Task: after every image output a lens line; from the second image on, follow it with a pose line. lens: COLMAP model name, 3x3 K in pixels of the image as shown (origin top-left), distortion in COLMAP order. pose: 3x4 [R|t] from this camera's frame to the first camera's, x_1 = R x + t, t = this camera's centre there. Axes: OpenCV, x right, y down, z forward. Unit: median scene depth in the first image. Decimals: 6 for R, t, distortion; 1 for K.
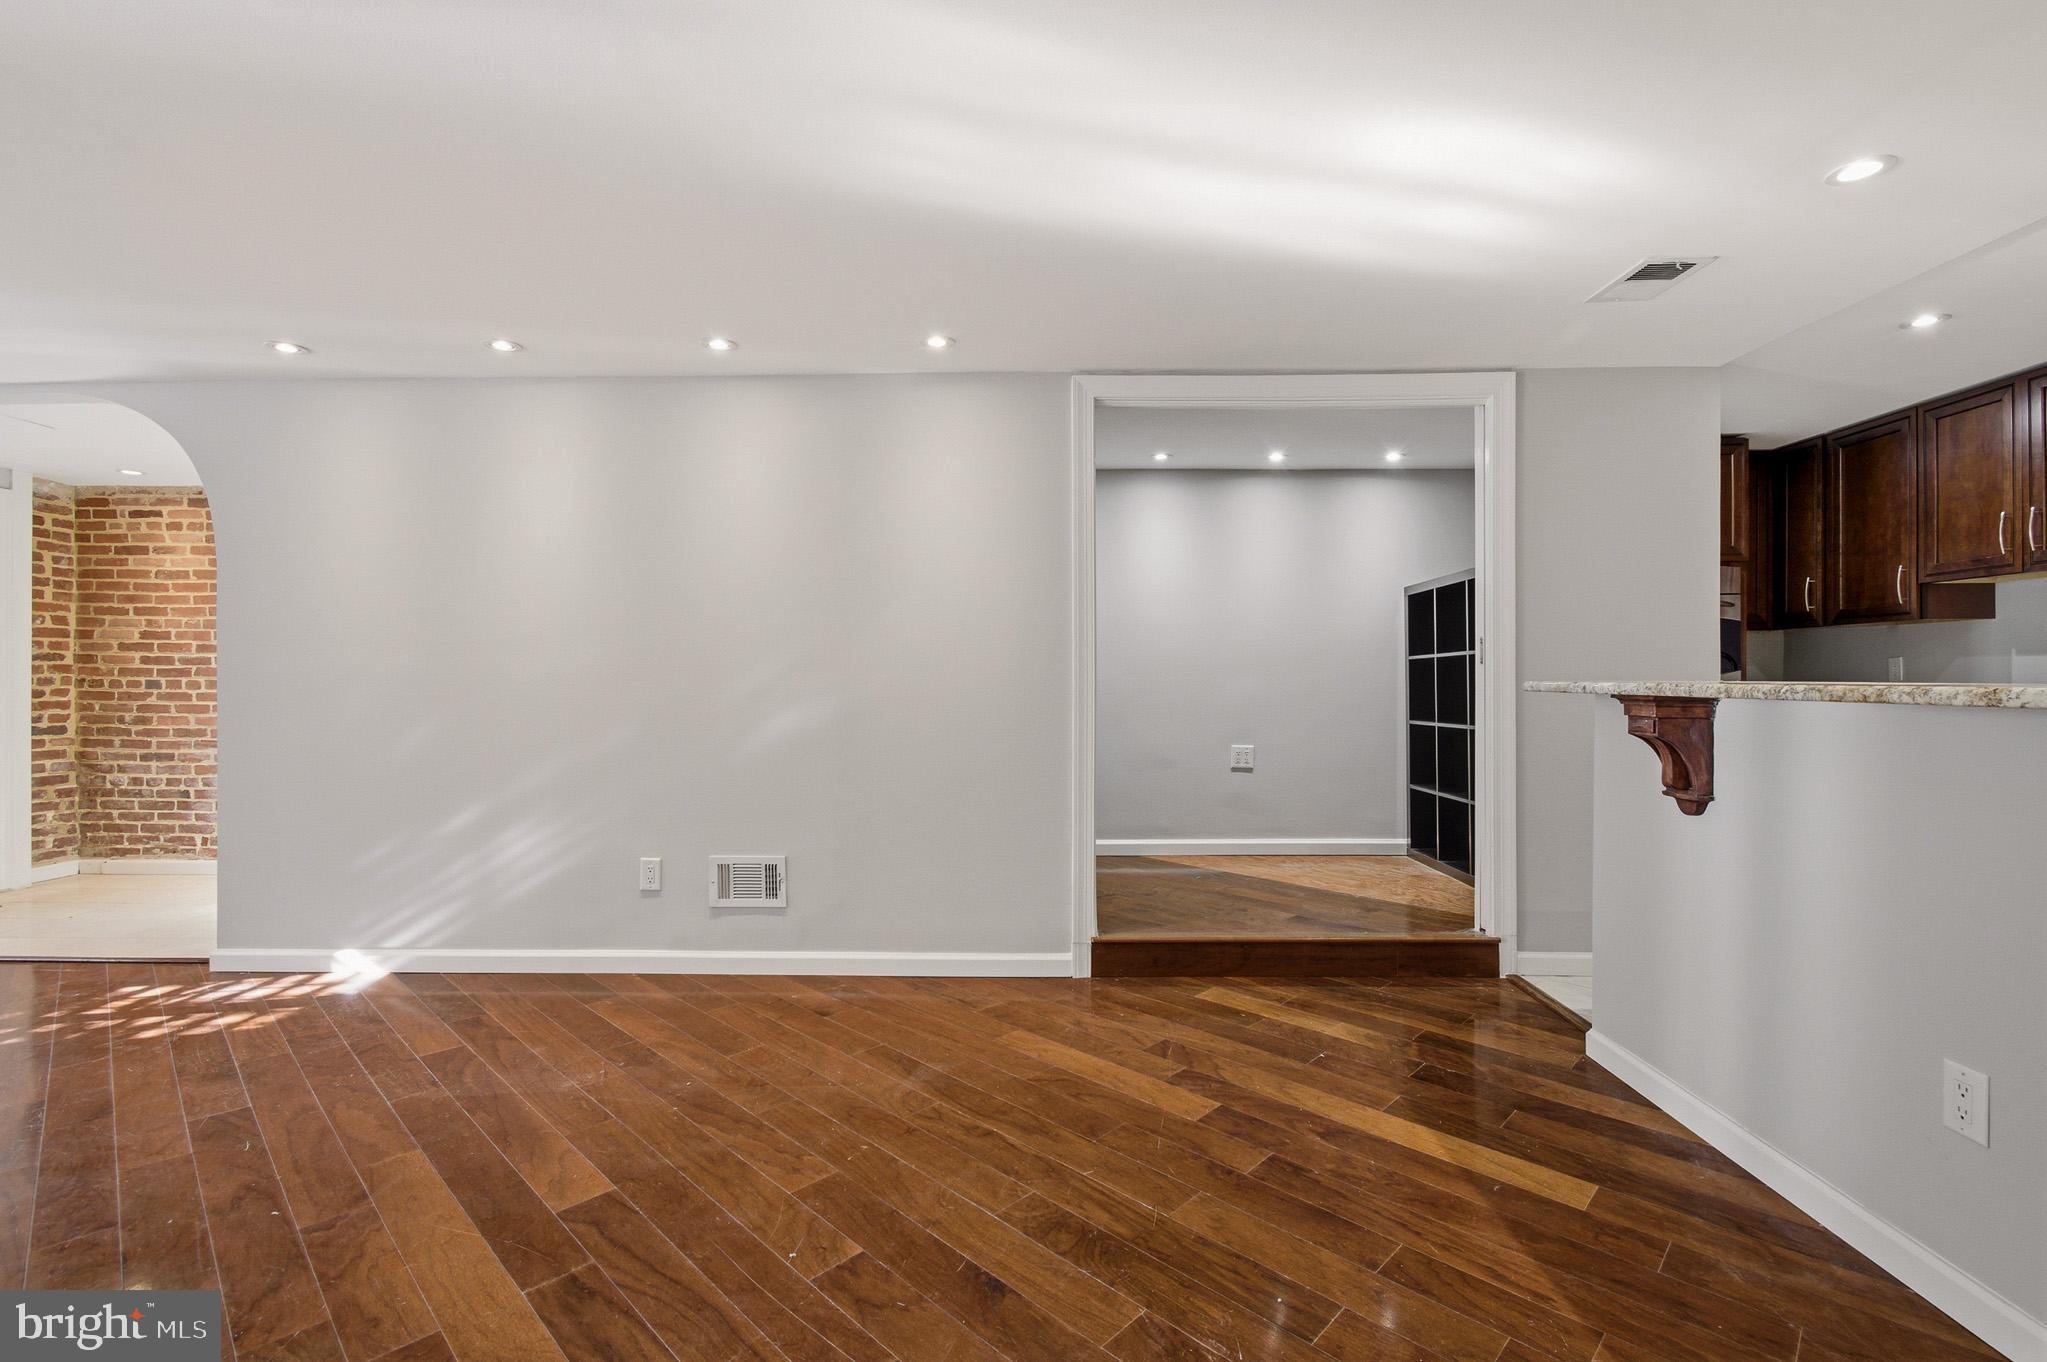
lens RADIAL K [[905.5, 0, 1026.6], [0, 905.5, 685.7], [0, 0, 1]] dist [-0.017151, 0.010709]
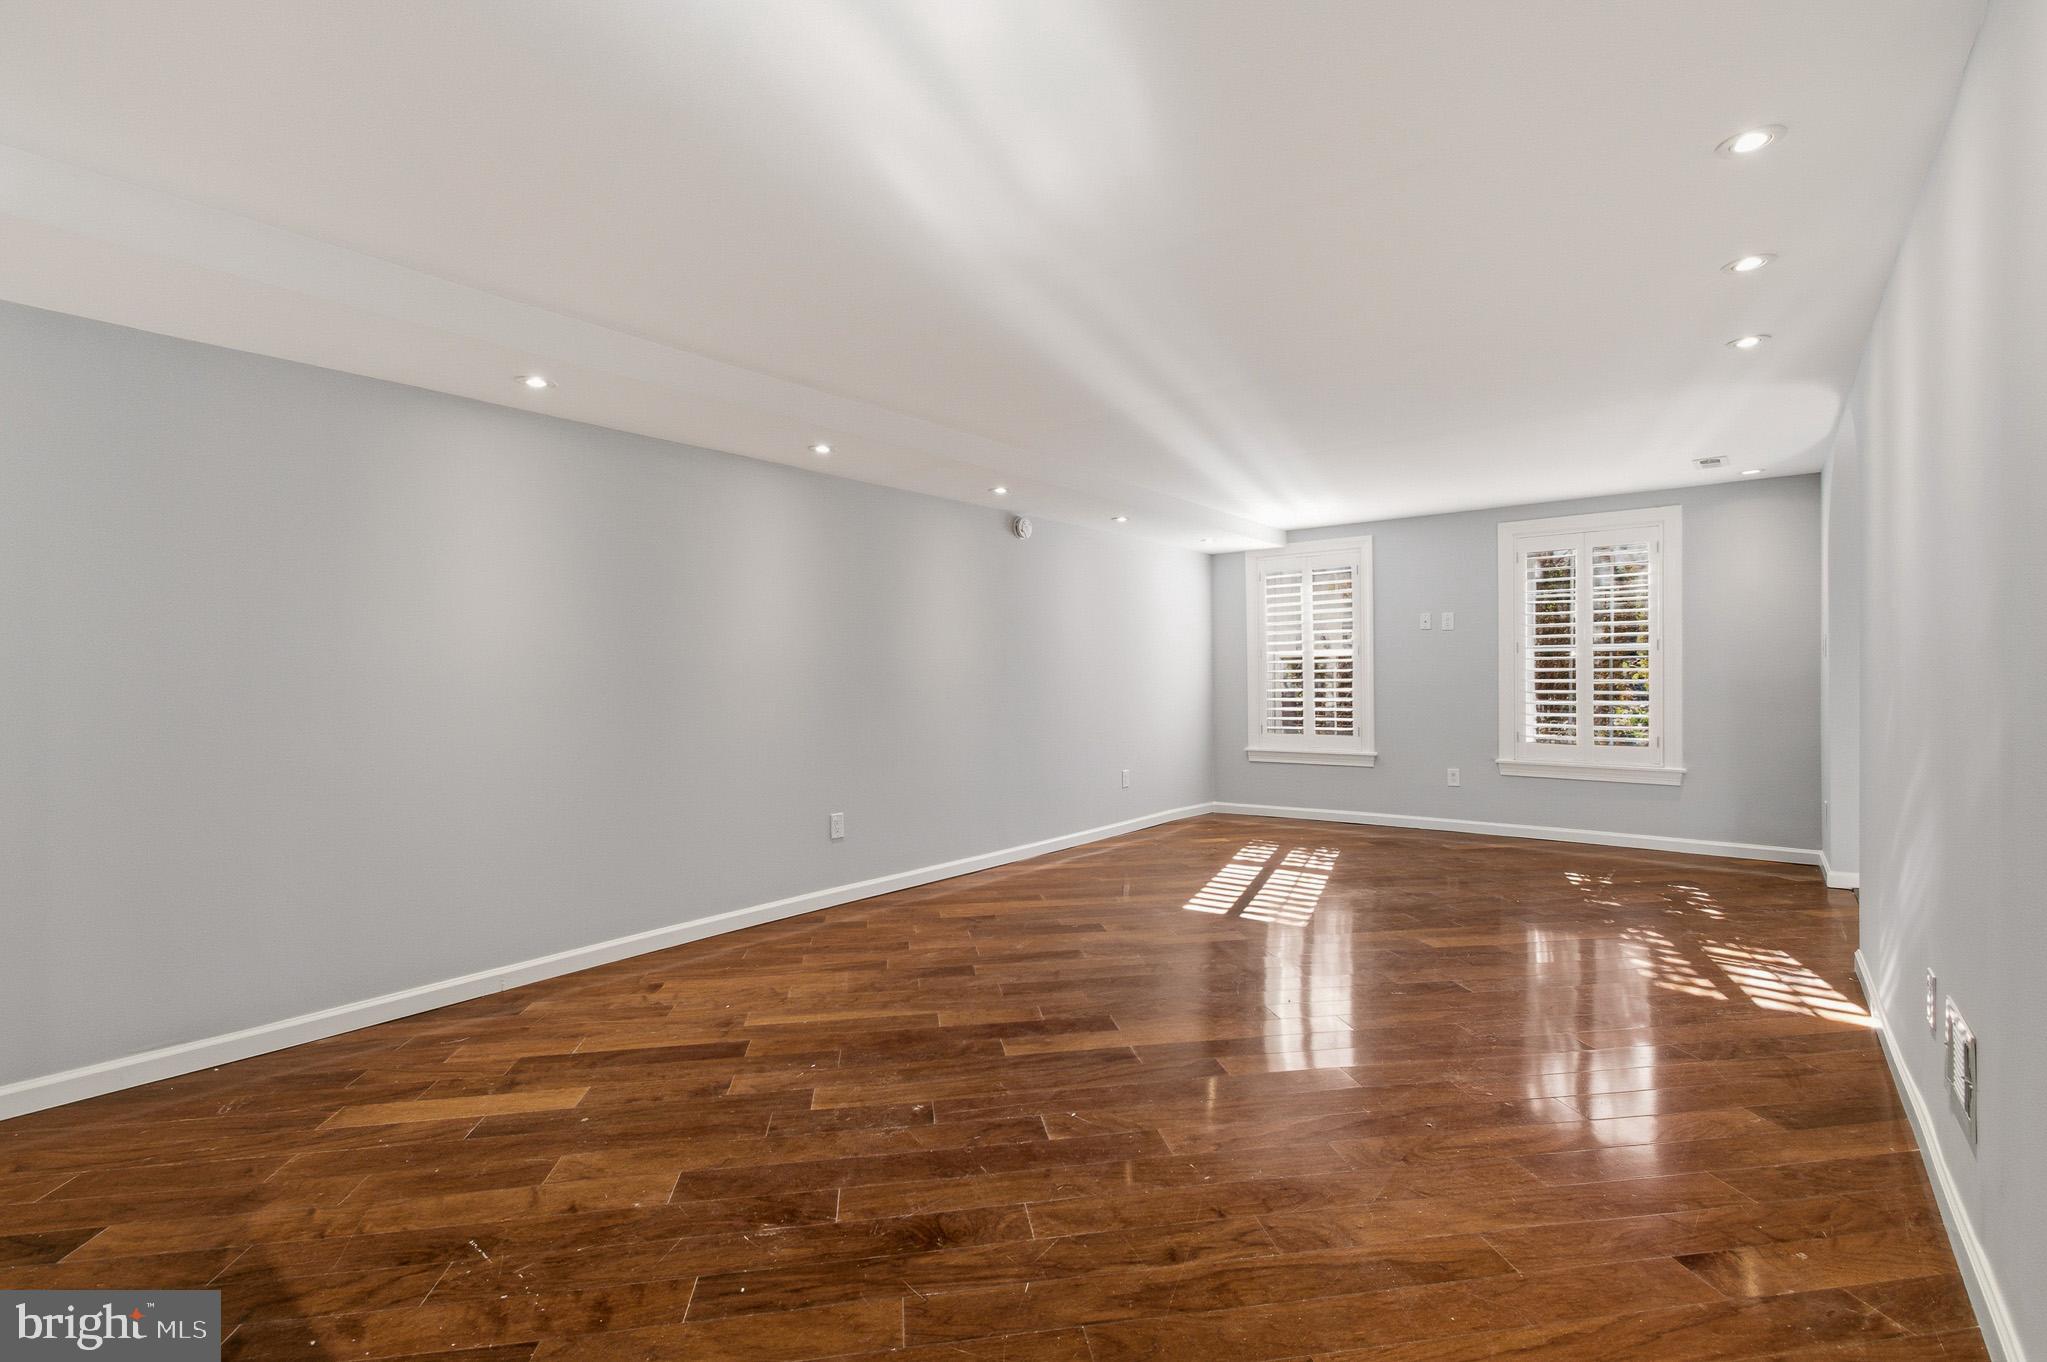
lens RADIAL K [[905.5, 0, 1029.4], [0, 905.5, 678.5], [0, 0, 1]] dist [-0.017151, 0.010709]
pose [[-0.596604, 0.004838, -0.802521, 0.395249], [0.000446, 0.999984, 0.005698, -0.007074], [0.802536, 0.003042, -0.596596, 0.818147]]
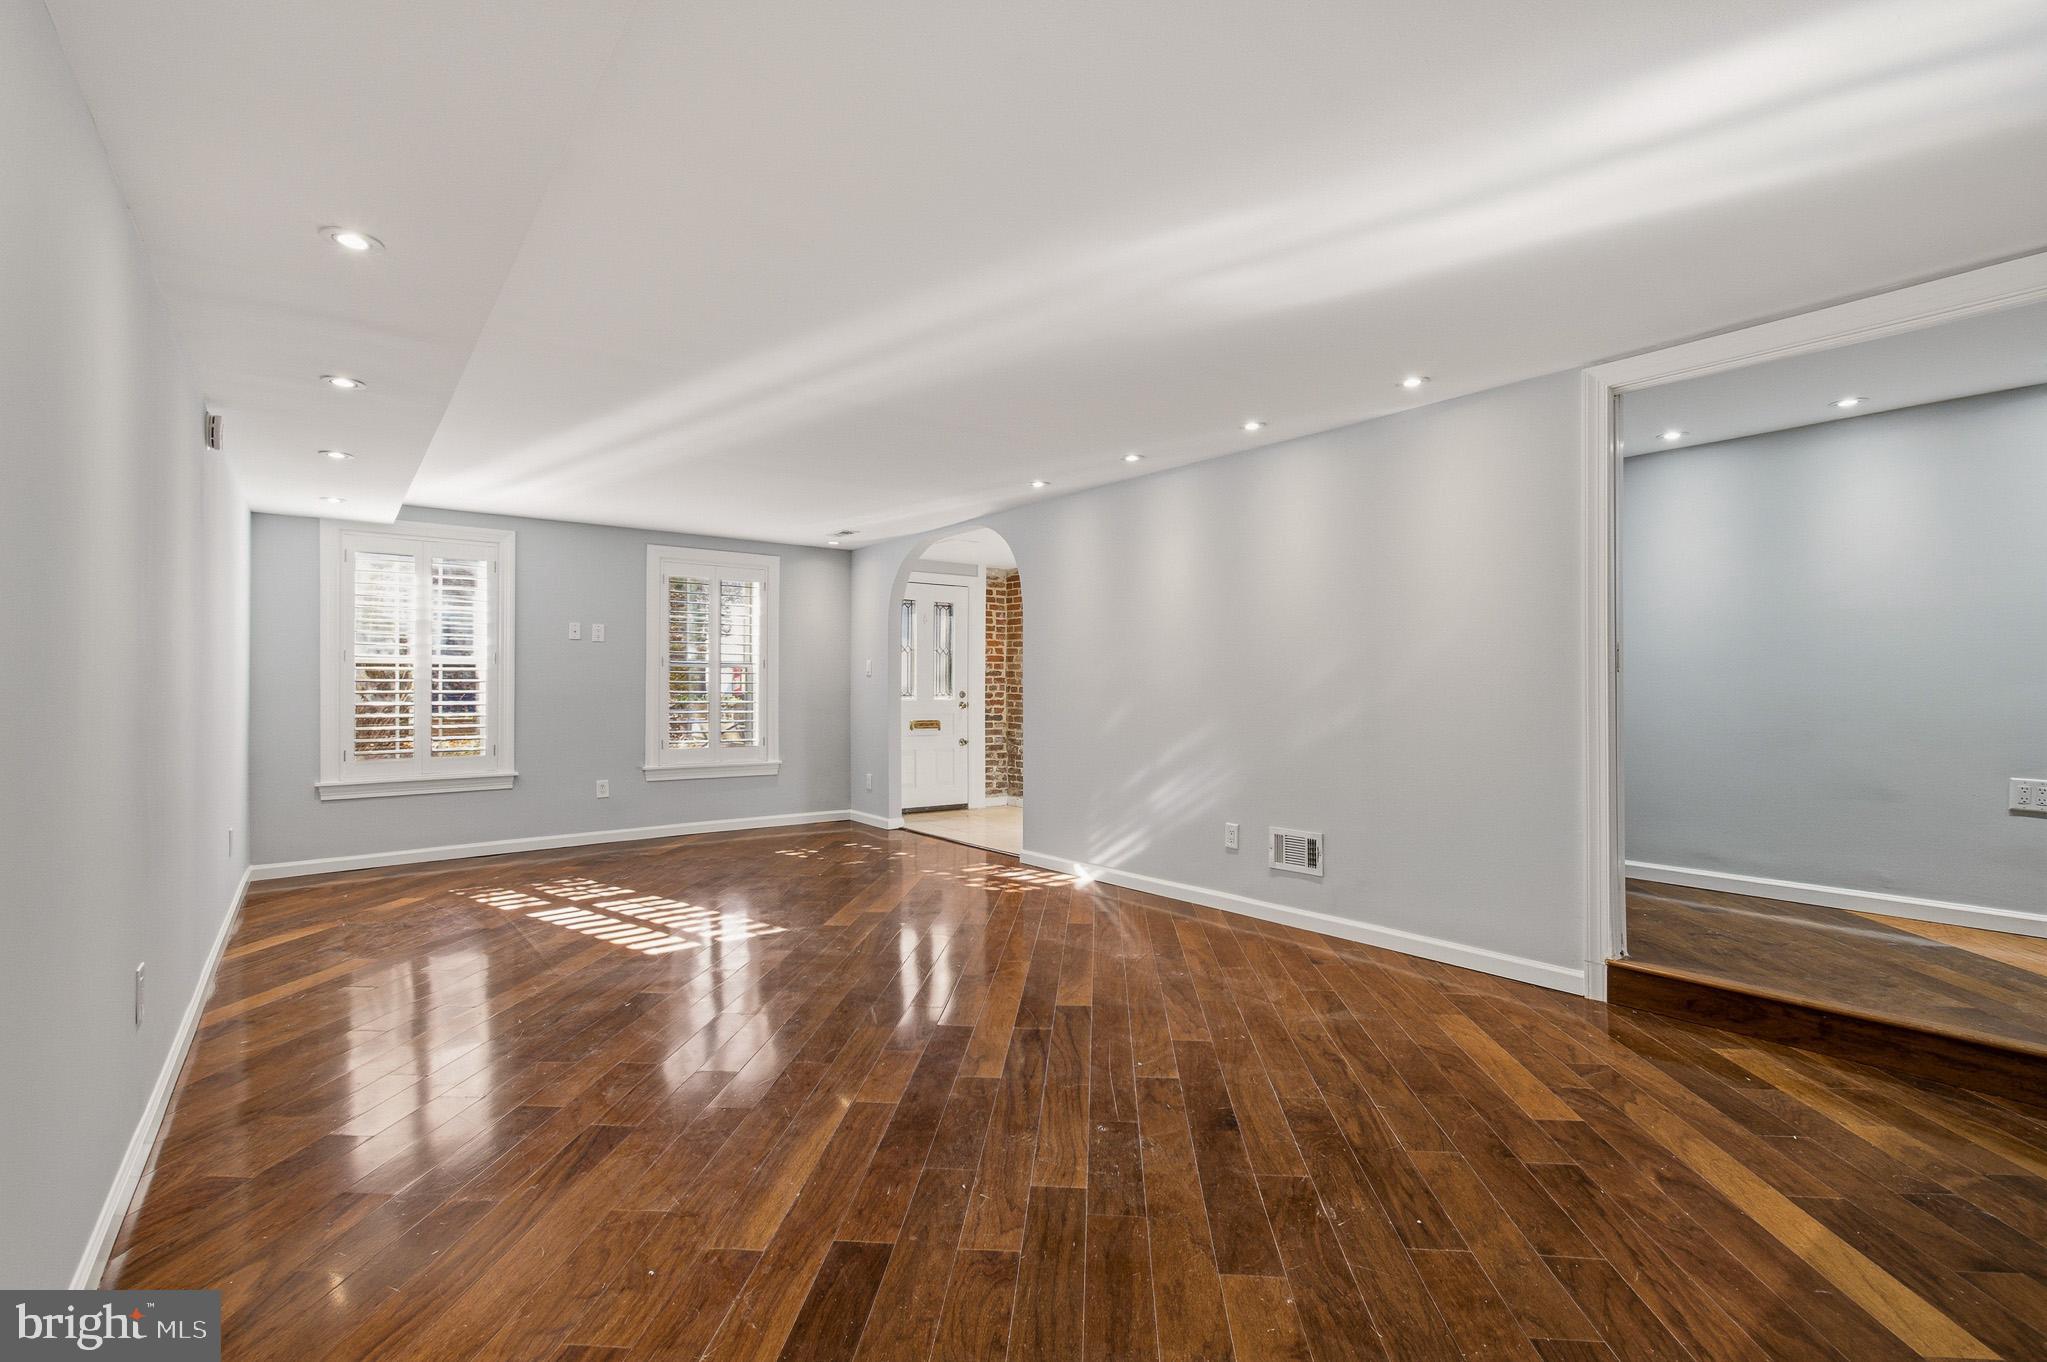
lens RADIAL K [[905.5, 0, 1016.8], [0, 905.5, 691.4], [0, 0, 1]] dist [-0.017151, 0.010709]
pose [[0.631486, 0.003654, -0.775378, 0.372266], [-0.004523, 0.999989, 0.001029, 0.000944], [0.775374, 0.002857, 0.631496, -0.059940]]
